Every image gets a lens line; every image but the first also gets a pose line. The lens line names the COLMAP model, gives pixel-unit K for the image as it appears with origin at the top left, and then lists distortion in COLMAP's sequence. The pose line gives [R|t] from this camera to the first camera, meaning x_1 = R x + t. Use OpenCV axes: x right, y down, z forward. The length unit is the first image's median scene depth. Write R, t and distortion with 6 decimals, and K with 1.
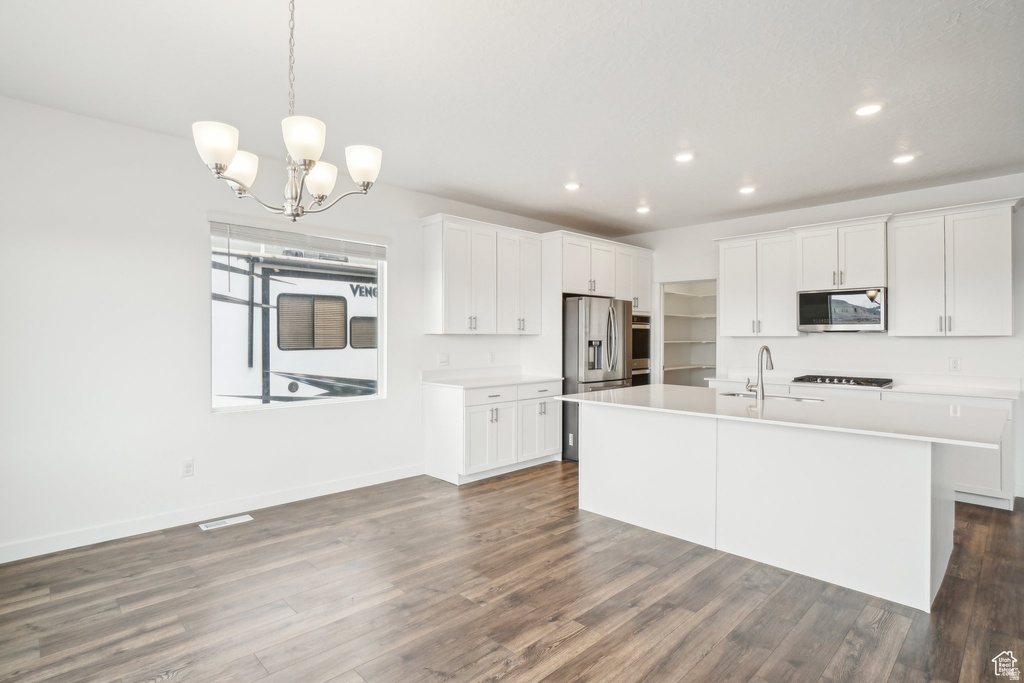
lens RADIAL K [[517.3, 0, 504.0], [0, 517.3, 336.5], [0, 0, 1]] dist [-0.025810, 0.004965]
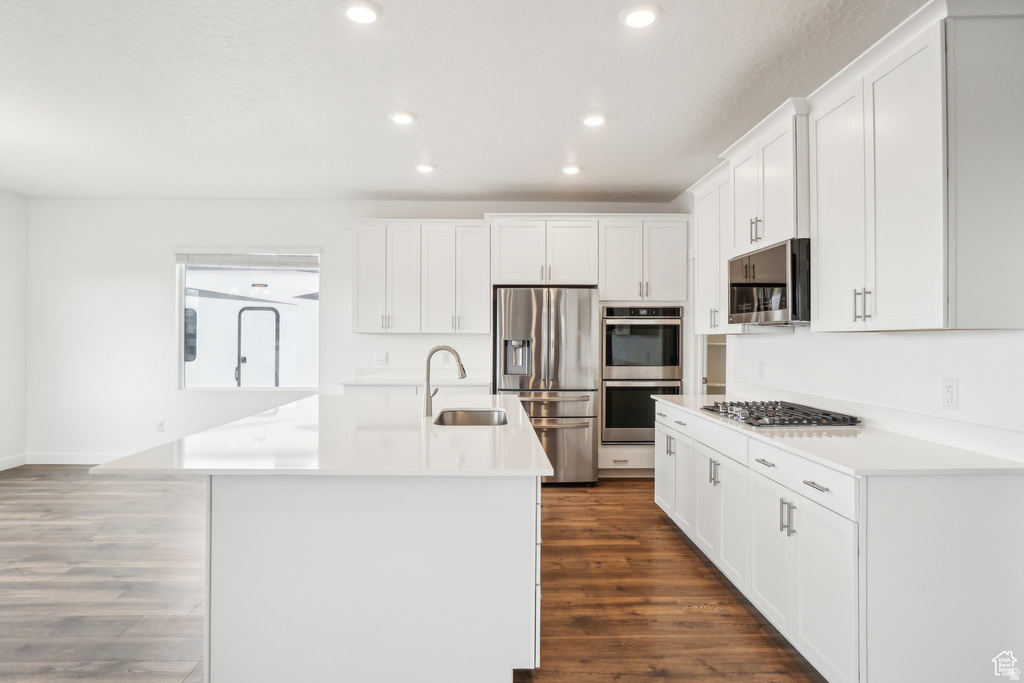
lens RADIAL K [[571.7, 0, 515.2], [0, 571.7, 343.2], [0, 0, 1]] dist [-0.023736, 0.012532]
pose [[0.742464, 0.006295, -0.669856, 1.018129], [-0.000261, 0.999958, 0.009108, 0.006048], [0.669886, -0.006587, 0.742435, 0.402211]]
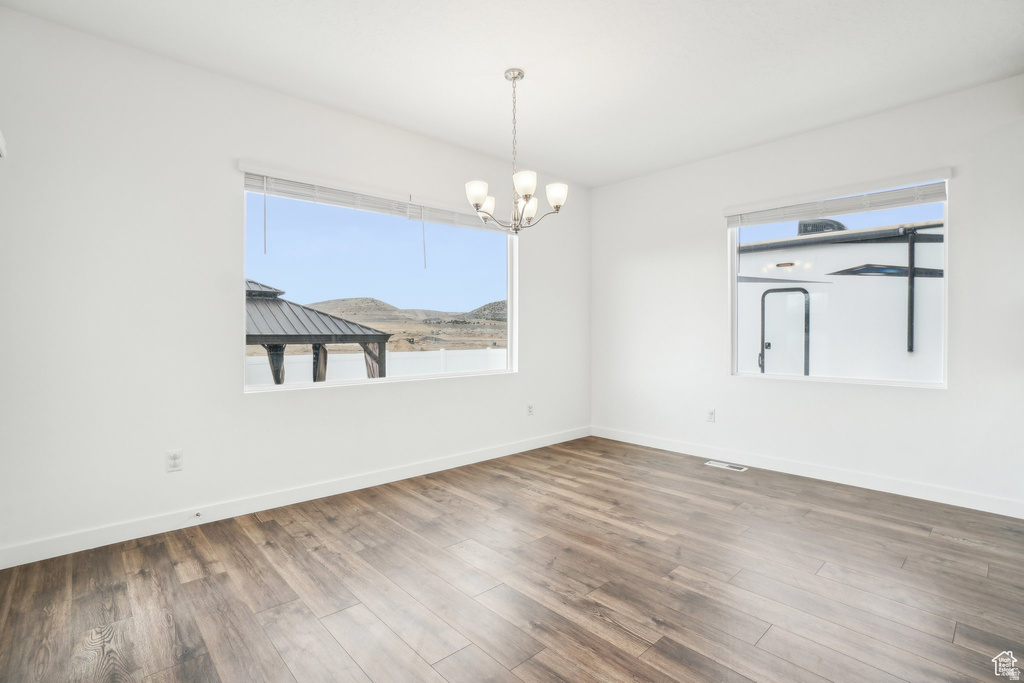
lens RADIAL K [[488.6, 0, 511.9], [0, 488.6, 336.2], [0, 0, 1]] dist [-0.017115, 0.000340]
pose [[-0.017301, 0.007868, -0.999819, 0.509675], [0.004046, 0.999961, 0.007799, 0.040836], [0.999842, -0.003910, -0.017332, 0.438619]]
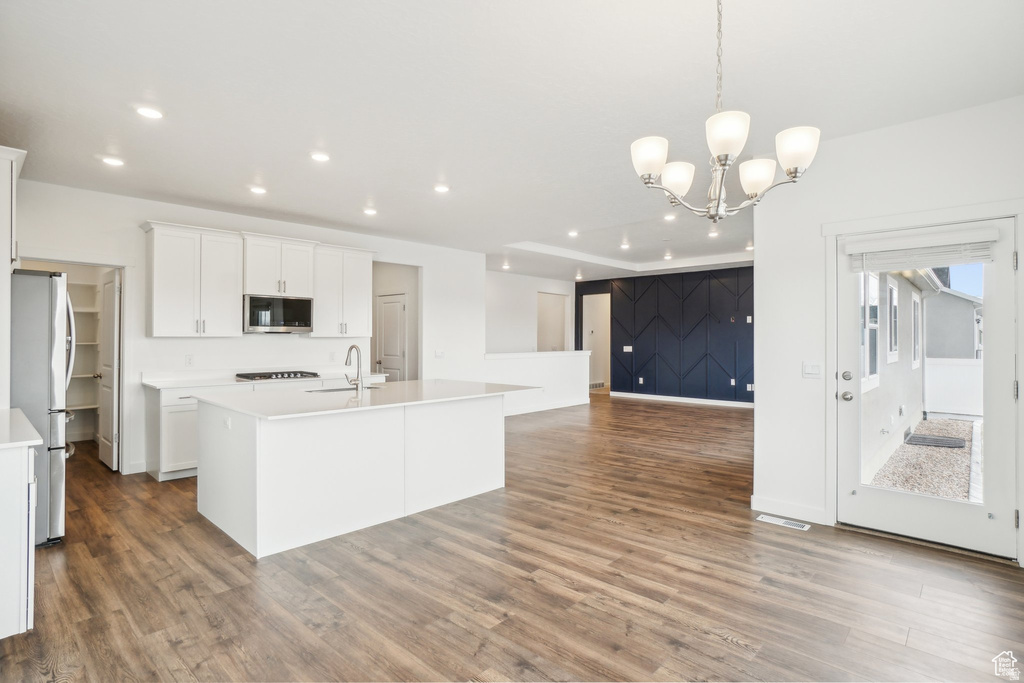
lens RADIAL K [[509.0, 0, 507.1], [0, 509.0, 338.4], [0, 0, 1]] dist [-0.028497, 0.003744]
pose [[-0.045979, 0.002153, 0.998940, -0.591616], [-0.003665, 0.999991, -0.002323, 0.003861], [-0.998936, -0.003768, -0.045971, 0.629440]]
